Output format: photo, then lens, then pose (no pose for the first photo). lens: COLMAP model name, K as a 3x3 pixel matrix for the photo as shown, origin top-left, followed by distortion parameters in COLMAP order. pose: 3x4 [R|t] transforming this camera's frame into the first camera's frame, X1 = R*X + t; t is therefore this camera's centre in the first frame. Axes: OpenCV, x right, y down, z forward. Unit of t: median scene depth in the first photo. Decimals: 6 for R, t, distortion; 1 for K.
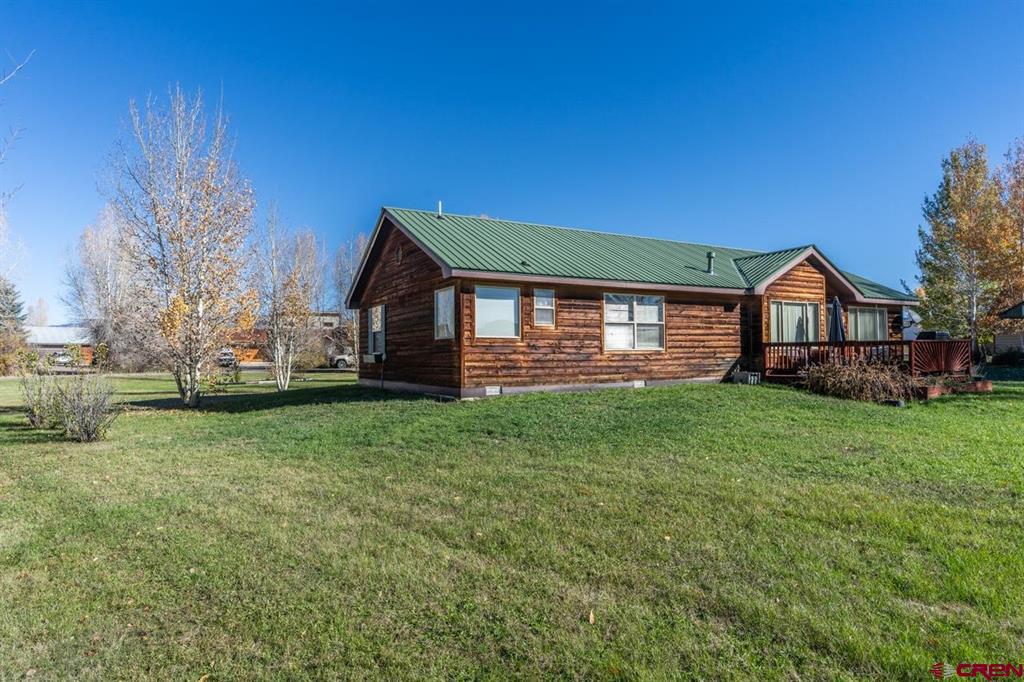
lens RADIAL K [[603.1, 0, 509.5], [0, 603.1, 337.8], [0, 0, 1]] dist [-0.023580, 0.000758]
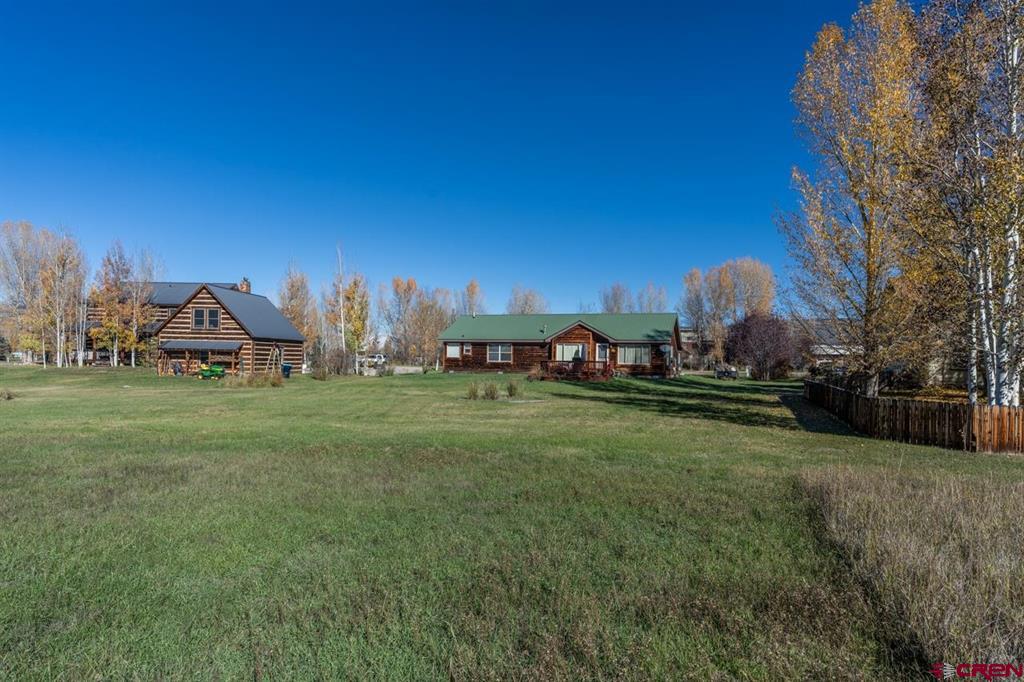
lens RADIAL K [[603.1, 0, 516.5], [0, 603.1, 341.2], [0, 0, 1]] dist [-0.023580, 0.000758]
pose [[0.638635, -0.009469, -0.769451, 2.379758], [-0.009673, 0.999746, -0.020332, -0.021065], [0.769449, 0.020428, 0.638382, -0.805496]]
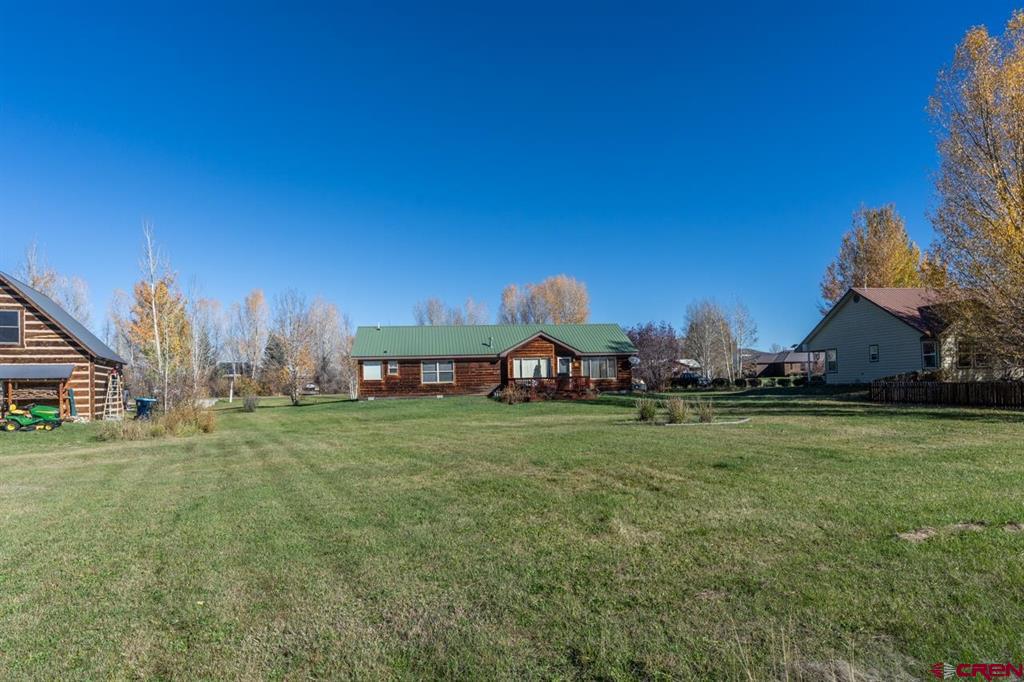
lens RADIAL K [[603.1, 0, 515.1], [0, 603.1, 344.0], [0, 0, 1]] dist [-0.023580, 0.000758]
pose [[0.924599, -0.043119, -0.378494, 1.307706], [0.026088, 0.998408, -0.050011, -0.006833], [0.380048, 0.036366, 0.924252, -1.054399]]
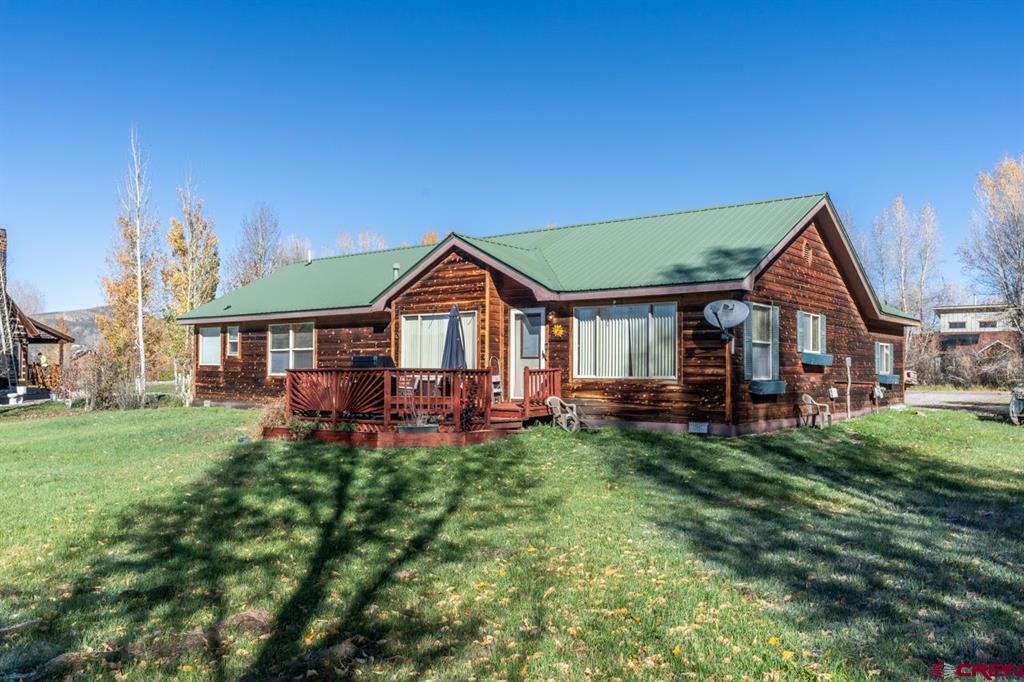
lens RADIAL K [[827.2, 0, 512.2], [0, 827.2, 346.1], [0, 0, 1]] dist [0.002383, 0.001159]
pose [[0.364265, -0.029917, -0.930815, 1.555819], [-0.000177, 0.999482, -0.032193, 0.013495], [0.931295, 0.011891, 0.364071, 0.758026]]
